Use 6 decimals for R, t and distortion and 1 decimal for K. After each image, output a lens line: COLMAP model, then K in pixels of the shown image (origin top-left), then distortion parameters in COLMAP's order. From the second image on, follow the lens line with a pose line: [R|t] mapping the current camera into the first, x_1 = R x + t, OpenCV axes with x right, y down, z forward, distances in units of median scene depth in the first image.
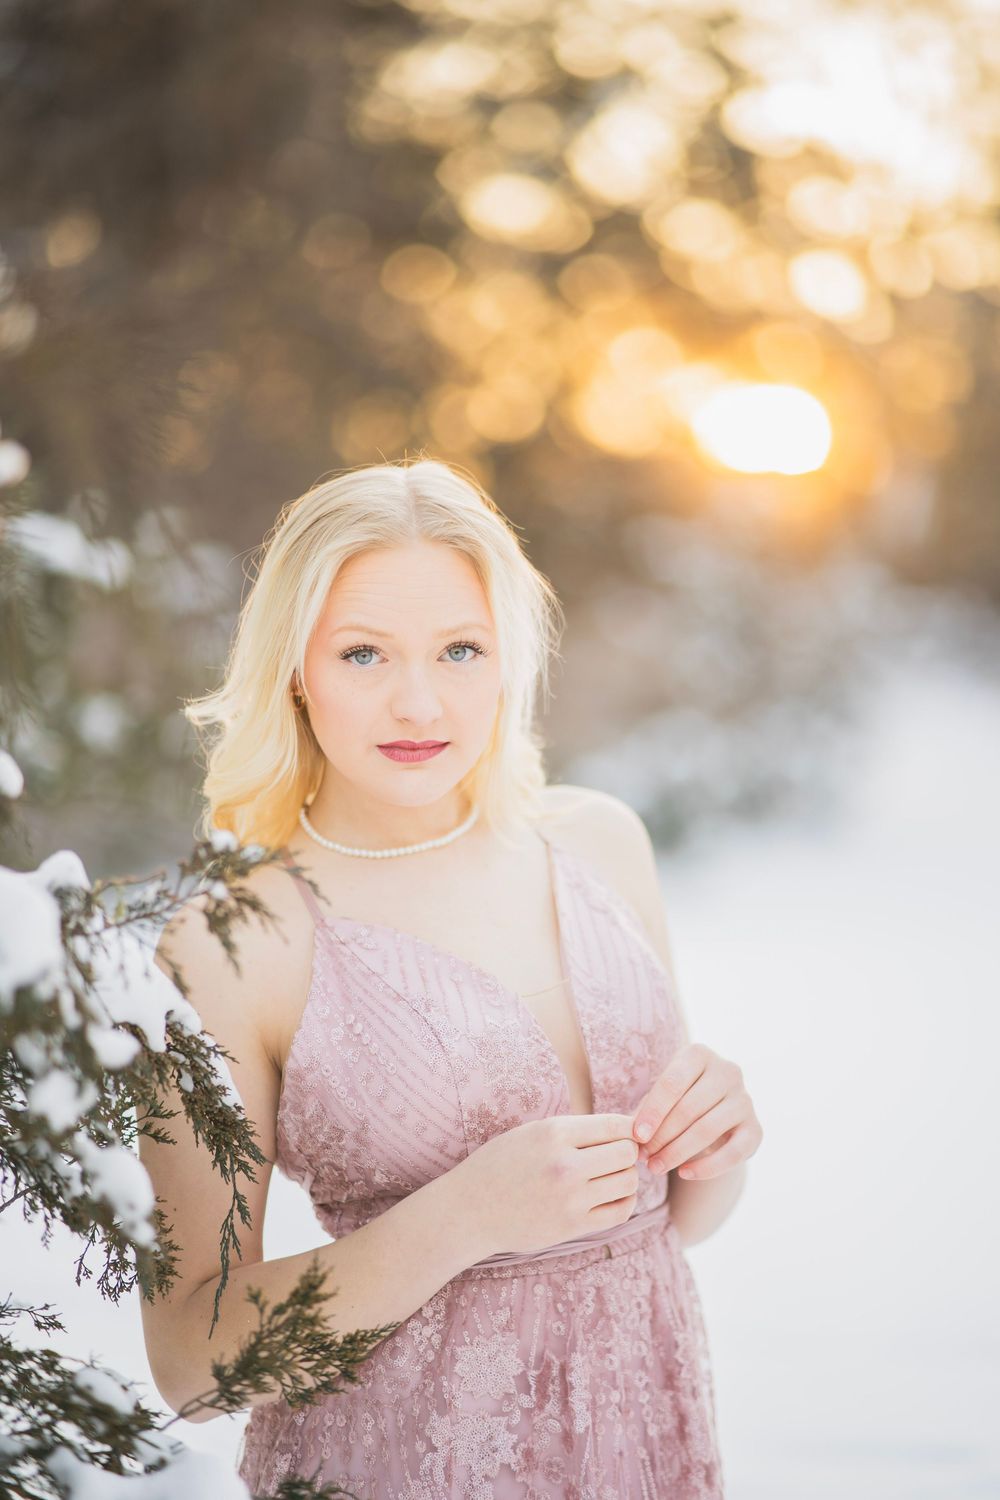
lens RADIAL K [[3386.7, 0, 500.0], [0, 3386.7, 750.0], [0, 0, 1]] dist [0.039055, -0.192114]
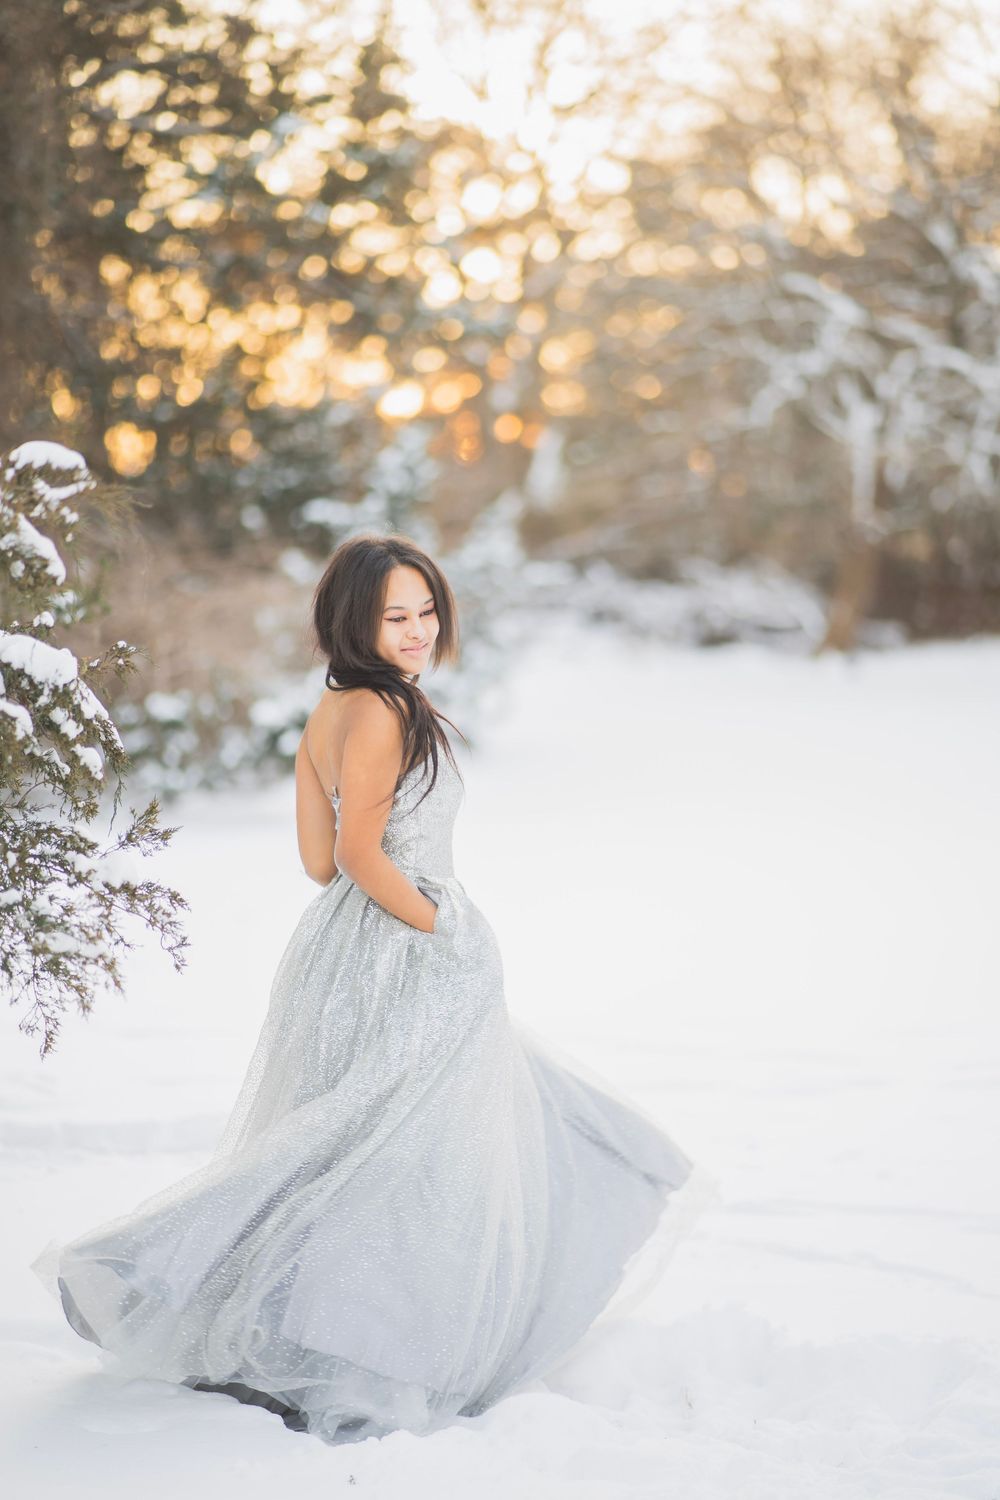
lens RADIAL K [[3386.7, 0, 500.0], [0, 3386.7, 750.0], [0, 0, 1]] dist [0.039055, -0.192114]
pose [[0.995338, -0.007468, 0.096161, -0.004556], [0.006245, 0.999896, 0.013009, 0.009125], [-0.096248, -0.012348, 0.995281, -0.208755]]
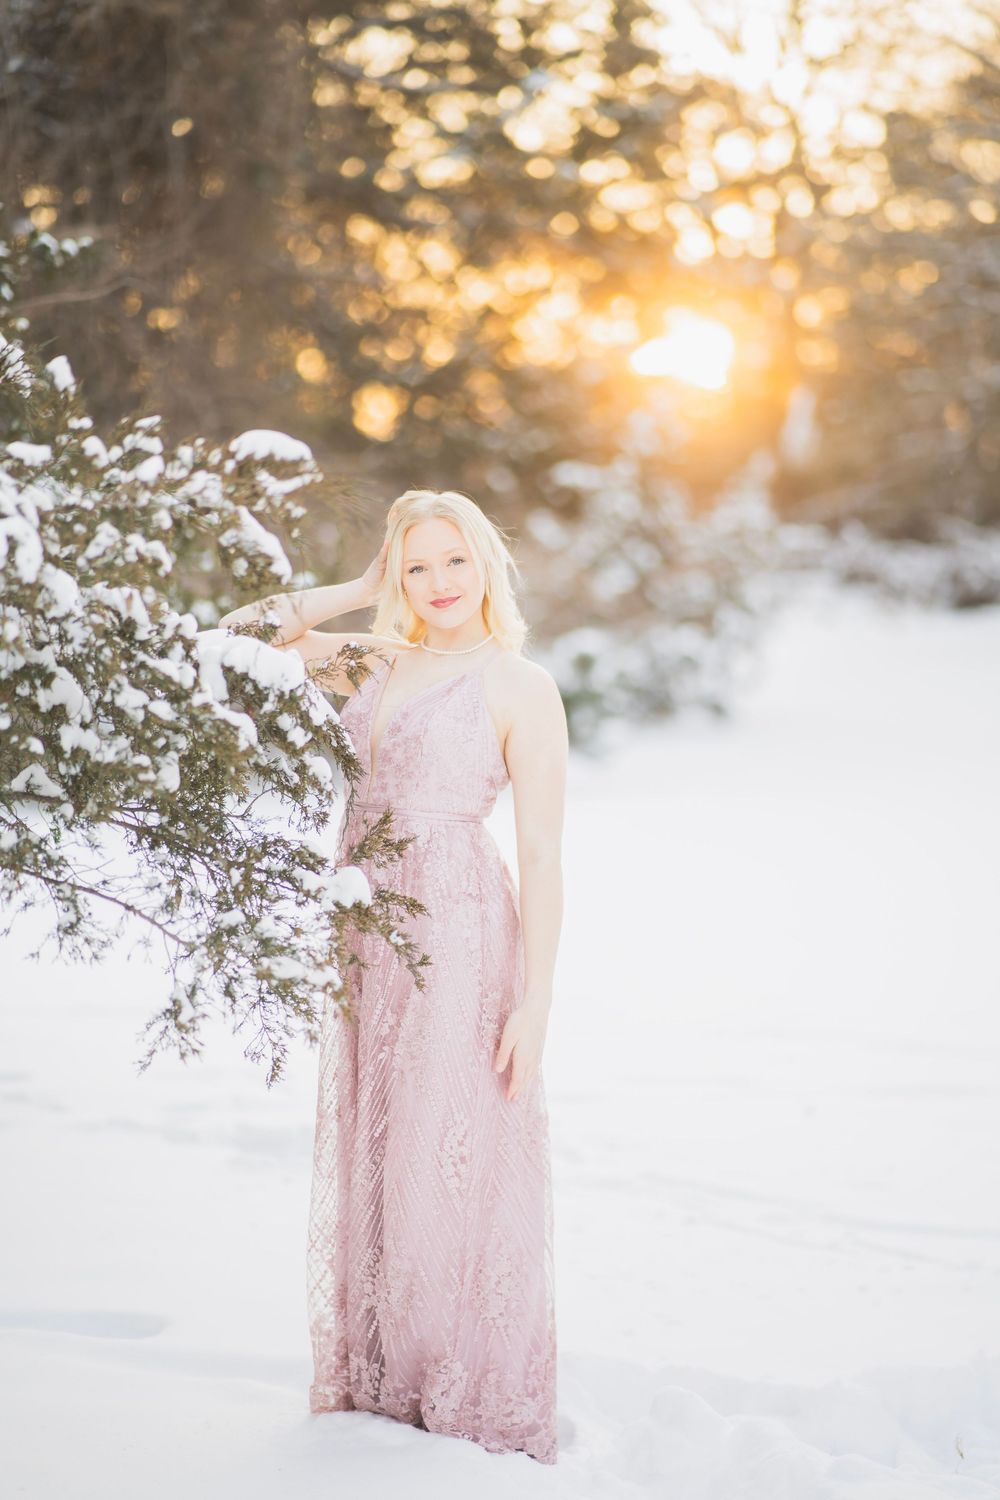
lens RADIAL K [[3386.7, 0, 500.0], [0, 3386.7, 750.0], [0, 0, 1]] dist [0.039055, -0.192114]
pose [[0.999731, -0.005751, 0.022491, -0.003175], [0.005179, 0.999664, 0.025398, 0.004903], [-0.022630, -0.025275, 0.999424, -0.184475]]
